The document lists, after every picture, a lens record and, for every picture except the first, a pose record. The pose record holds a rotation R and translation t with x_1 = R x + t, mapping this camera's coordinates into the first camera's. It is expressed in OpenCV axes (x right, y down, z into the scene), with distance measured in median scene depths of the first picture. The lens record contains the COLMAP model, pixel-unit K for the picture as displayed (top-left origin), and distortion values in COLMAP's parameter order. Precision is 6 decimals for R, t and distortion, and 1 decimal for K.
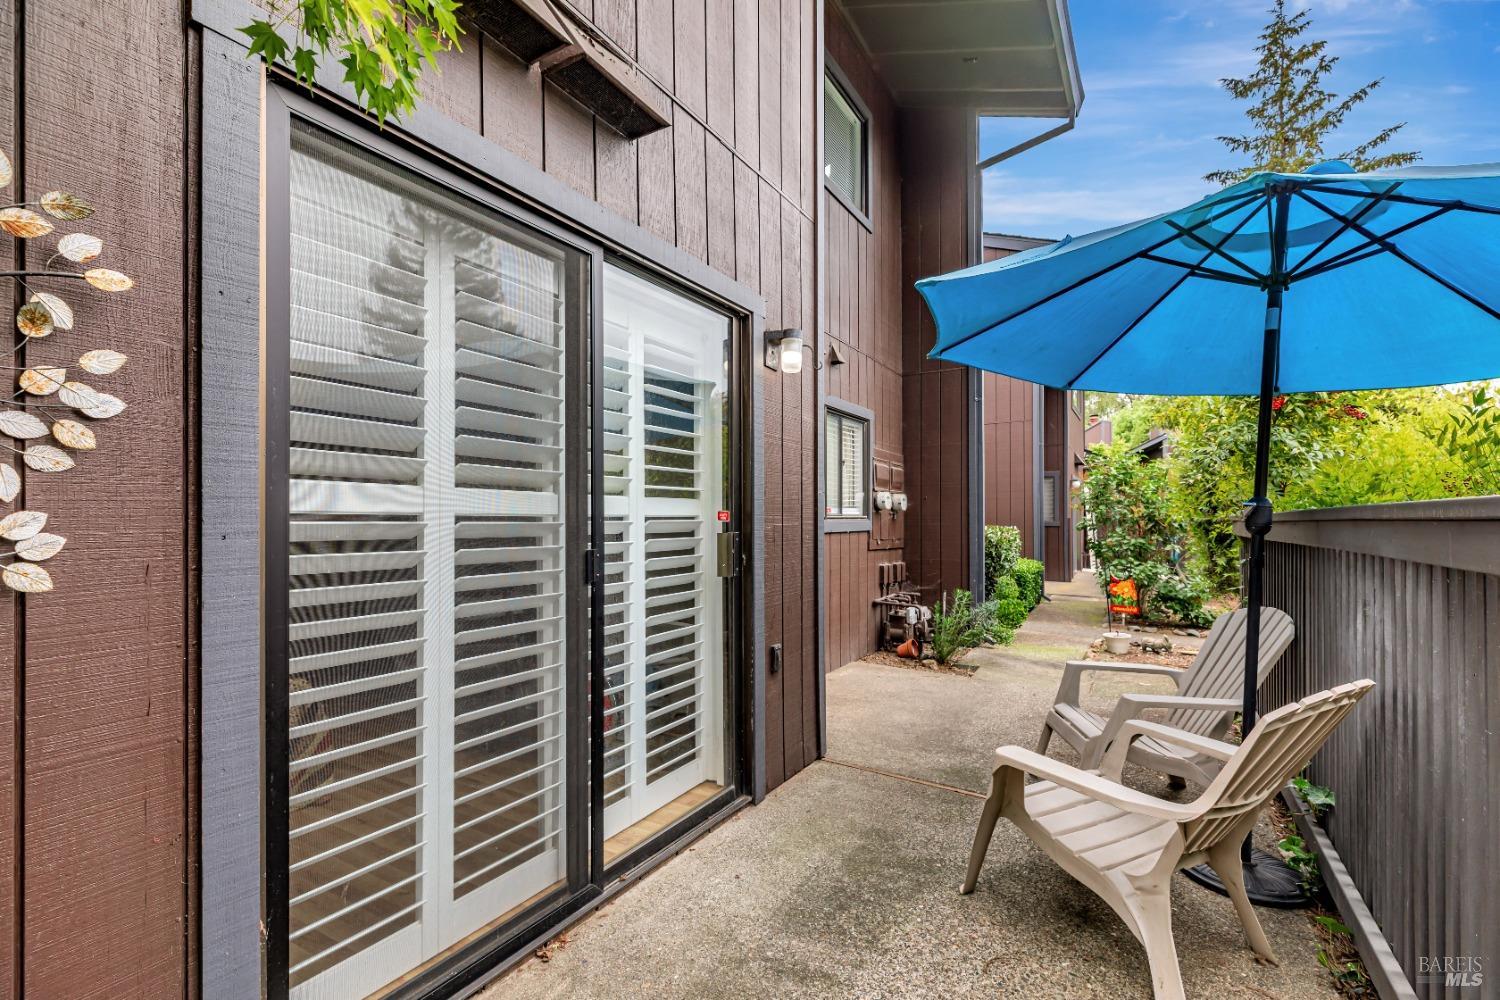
lens RADIAL K [[683.5, 0, 752.3], [0, 683.5, 511.3], [0, 0, 1]] dist [0.000777, -0.000250]
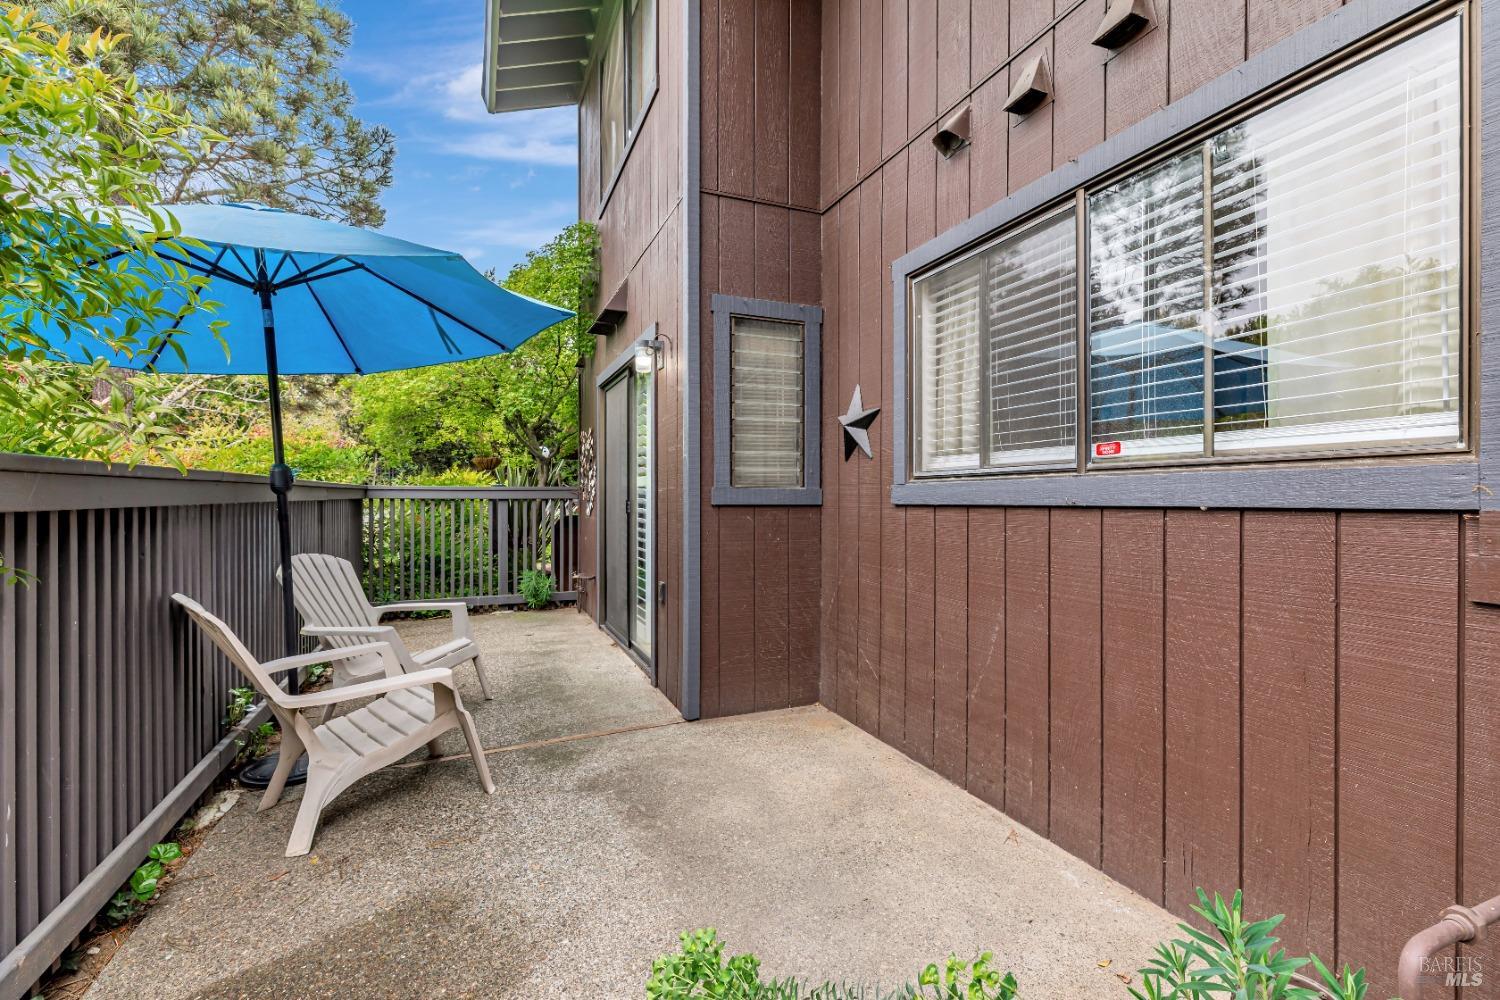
lens RADIAL K [[683.5, 0, 753.9], [0, 683.5, 499.3], [0, 0, 1]] dist [0.000777, -0.000250]
pose [[-0.603334, 0.003883, -0.797479, 0.856496], [0.004856, 0.999987, 0.001195, 0.036729], [0.797474, -0.003152, -0.603345, 1.718500]]
